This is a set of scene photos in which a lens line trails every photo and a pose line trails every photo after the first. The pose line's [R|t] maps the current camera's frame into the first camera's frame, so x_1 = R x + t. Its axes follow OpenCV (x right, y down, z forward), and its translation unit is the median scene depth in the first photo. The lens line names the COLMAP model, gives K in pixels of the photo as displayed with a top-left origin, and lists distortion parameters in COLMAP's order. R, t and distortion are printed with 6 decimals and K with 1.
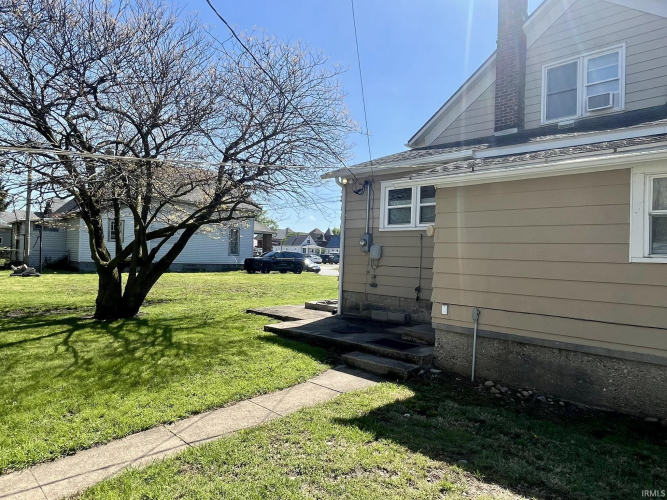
lens RADIAL K [[392.6, 0, 333.5], [0, 392.6, 250.0], [0, 0, 1]] dist [-0.000809, 0.001032]
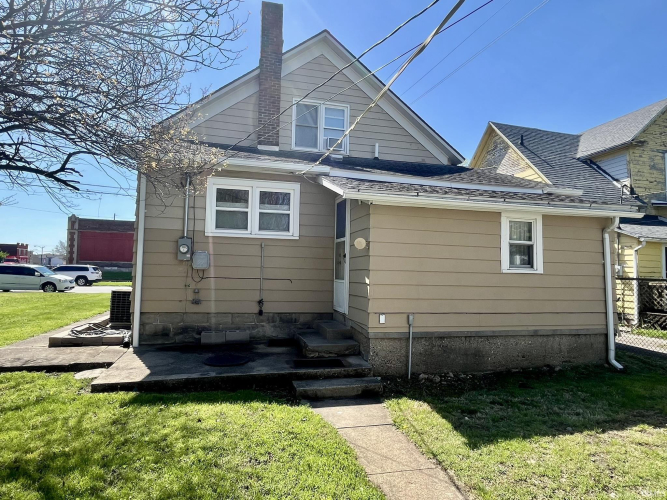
lens RADIAL K [[392.6, 0, 333.5], [0, 392.6, 250.0], [0, 0, 1]] dist [-0.000809, 0.001032]
pose [[0.557310, 0.026571, 0.829879, -0.707141], [-0.019501, 0.999631, -0.018910, -0.012758], [-0.830075, -0.005644, 0.557623, 0.534170]]
